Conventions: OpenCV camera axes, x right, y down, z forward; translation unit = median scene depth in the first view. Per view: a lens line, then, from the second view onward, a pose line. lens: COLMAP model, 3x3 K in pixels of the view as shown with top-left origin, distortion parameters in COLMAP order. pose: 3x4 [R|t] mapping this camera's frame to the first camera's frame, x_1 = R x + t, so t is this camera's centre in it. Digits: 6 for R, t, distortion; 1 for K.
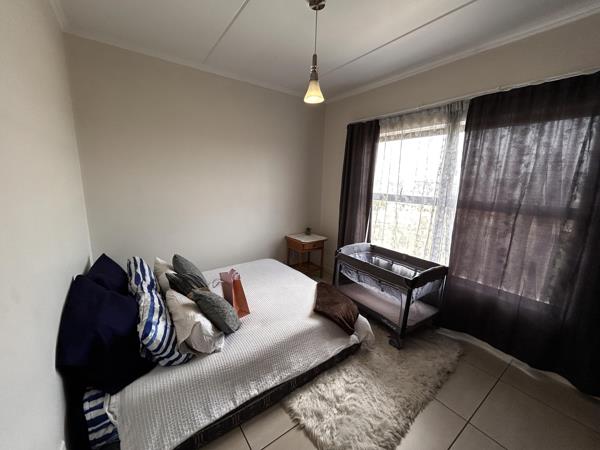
lens RADIAL K [[239.9, 0, 300.0], [0, 239.9, 225.0], [0, 0, 1]] dist [-0.000722, 0.000027]
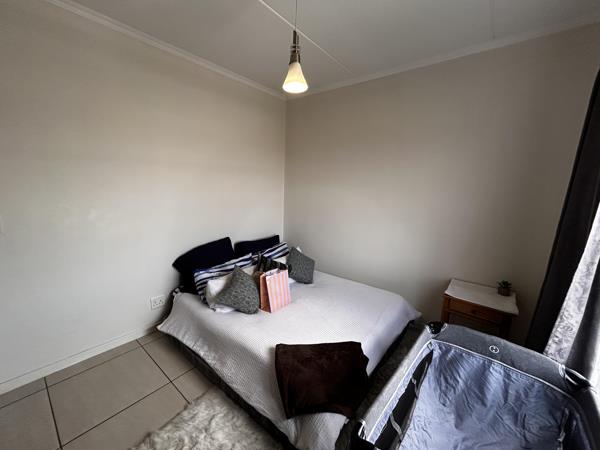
lens RADIAL K [[239.9, 0, 300.0], [0, 239.9, 225.0], [0, 0, 1]] dist [-0.000722, 0.000027]
pose [[0.272731, 0.156821, -0.949223, 0.904086], [-0.199962, 0.974320, 0.103515, -0.169378], [0.941081, 0.161577, 0.297085, 0.866455]]
